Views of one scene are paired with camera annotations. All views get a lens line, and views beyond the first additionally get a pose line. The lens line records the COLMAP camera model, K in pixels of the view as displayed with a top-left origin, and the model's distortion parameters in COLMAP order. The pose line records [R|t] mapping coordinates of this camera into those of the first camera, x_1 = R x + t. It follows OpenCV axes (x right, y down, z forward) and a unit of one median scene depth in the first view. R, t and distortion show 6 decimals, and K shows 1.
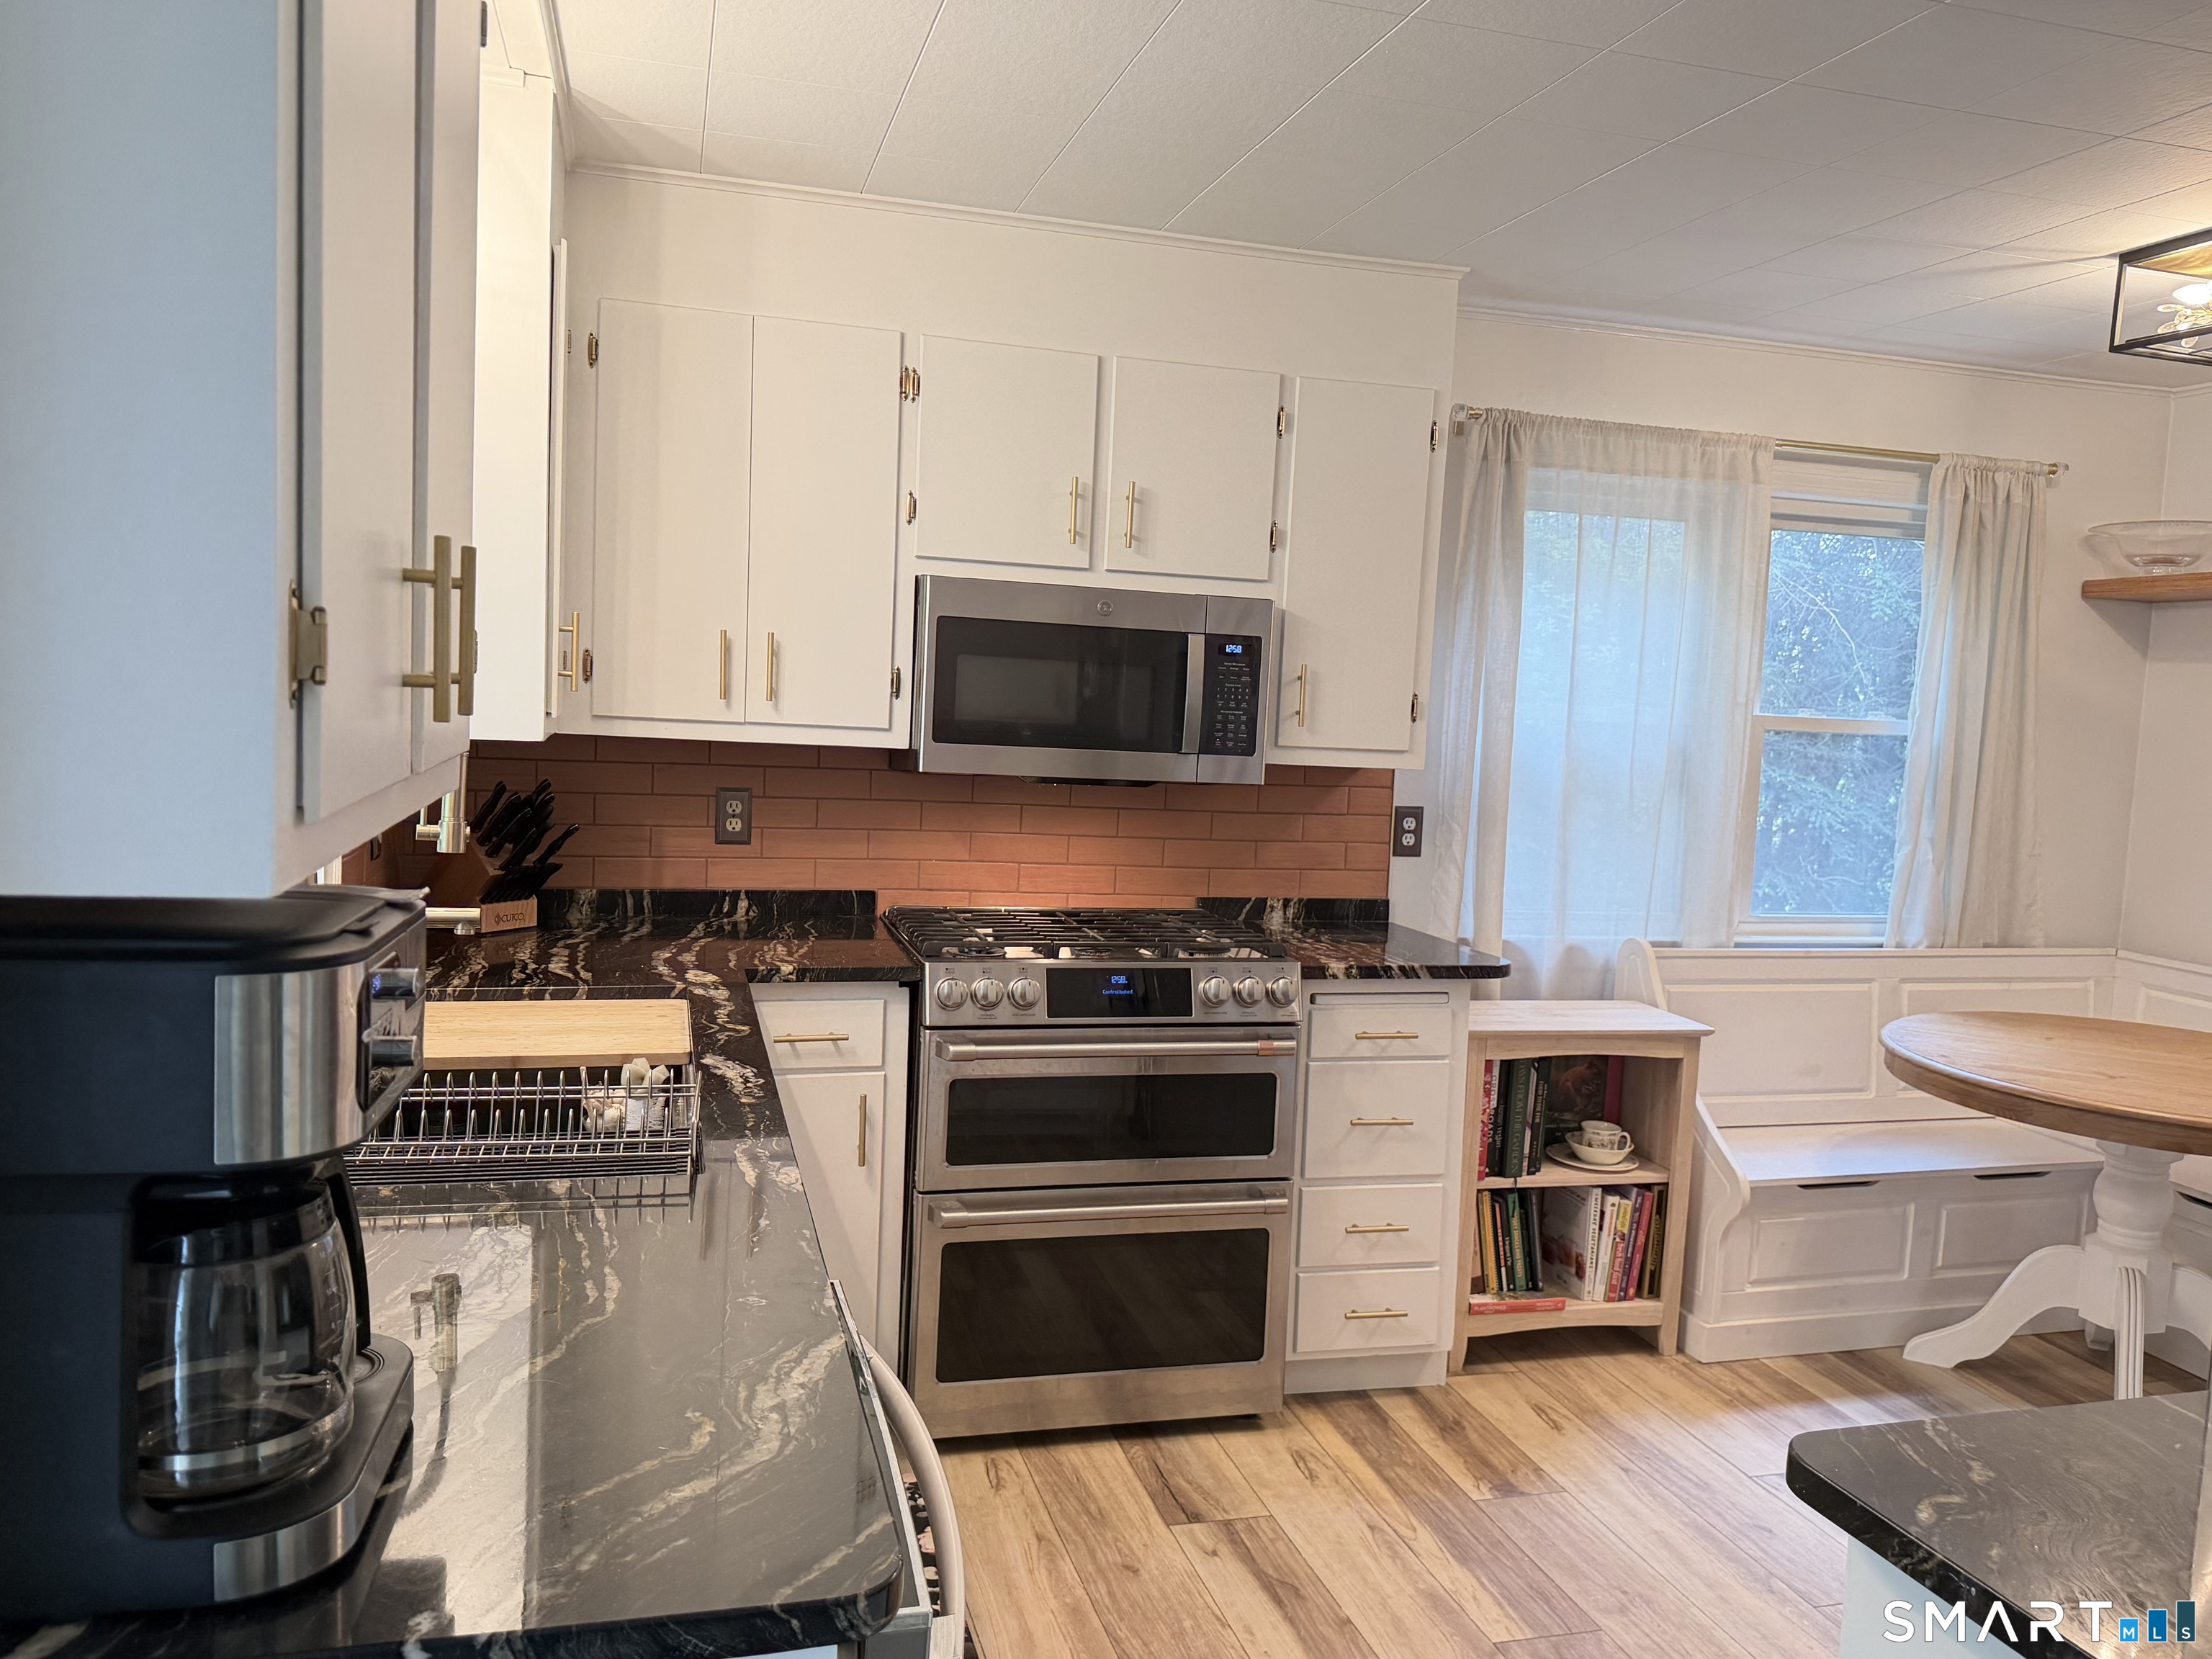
lens RADIAL K [[1639.3, 0, 1106.0], [0, 1639.3, 829.5], [0, 0, 1]] dist [-0.001741, -0.001314]
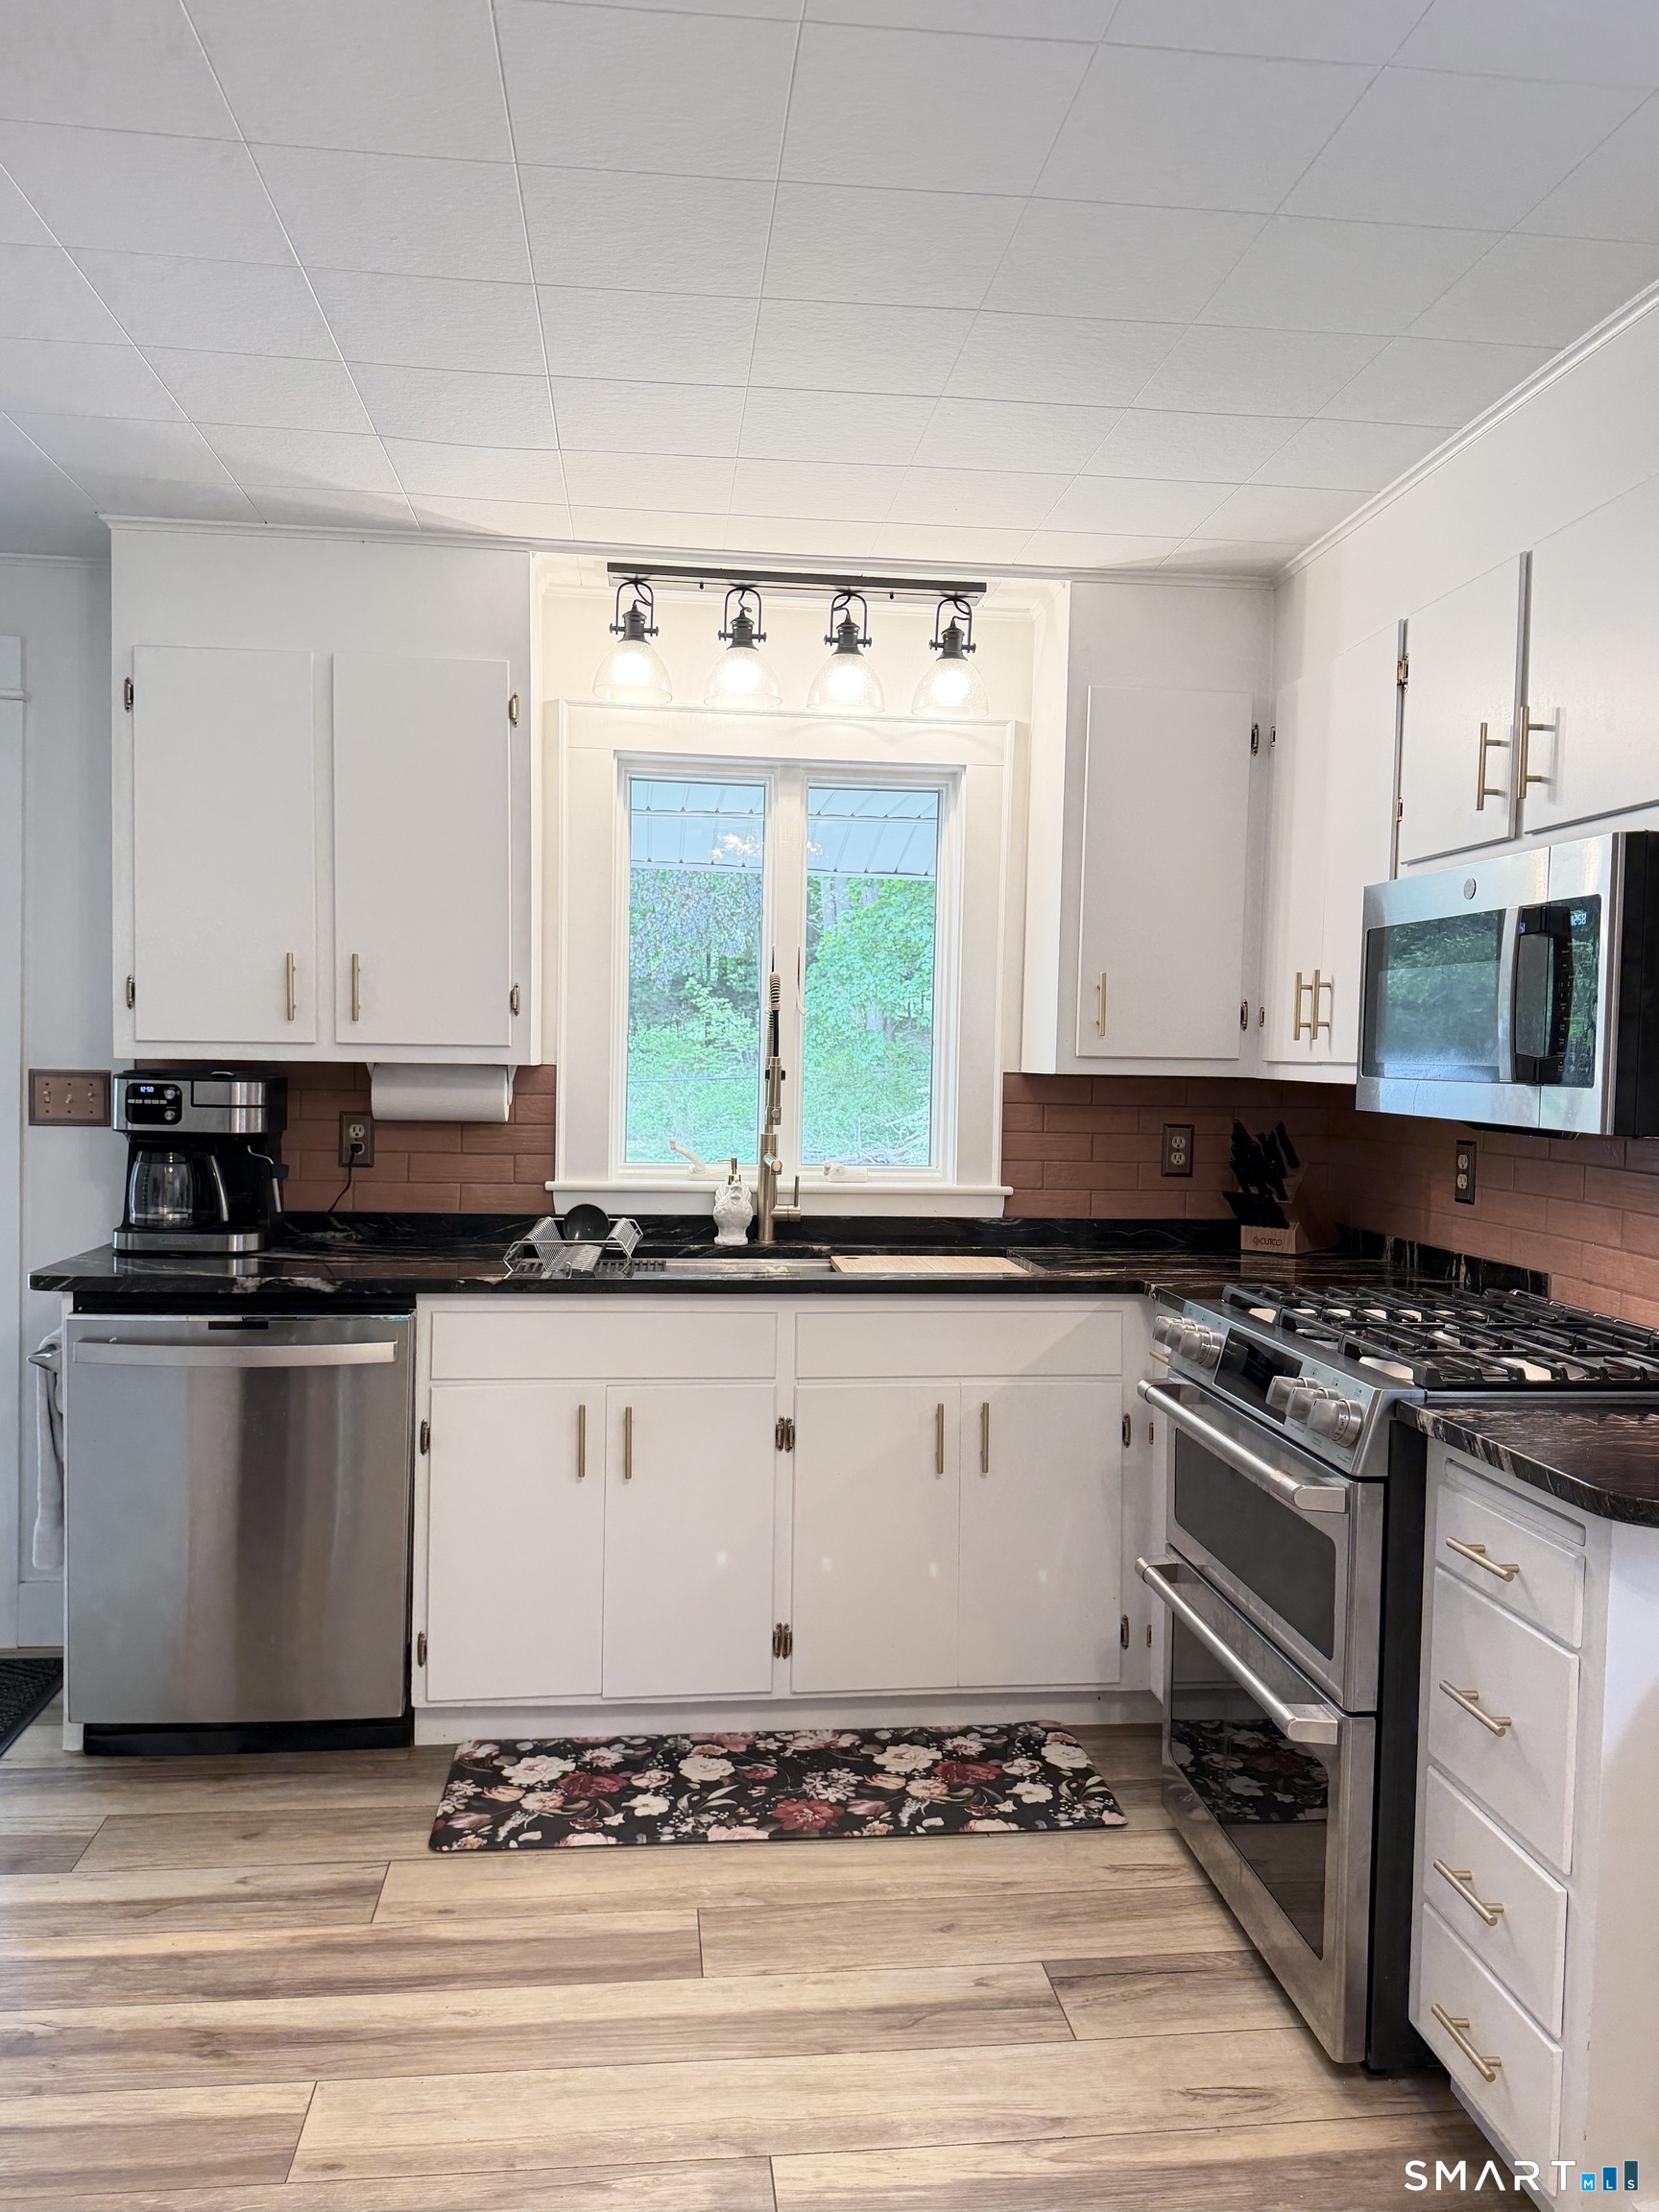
lens RADIAL K [[1639.3, 0, 829.5], [0, 1639.3, 1106.0], [0, 0, 1]] dist [-0.001741, -0.001314]
pose [[-0.152591, -0.014010, -0.988190, 0.900768], [-0.106514, 0.994308, 0.002351, -0.011071], [0.982533, 0.105615, -0.153215, 0.966264]]
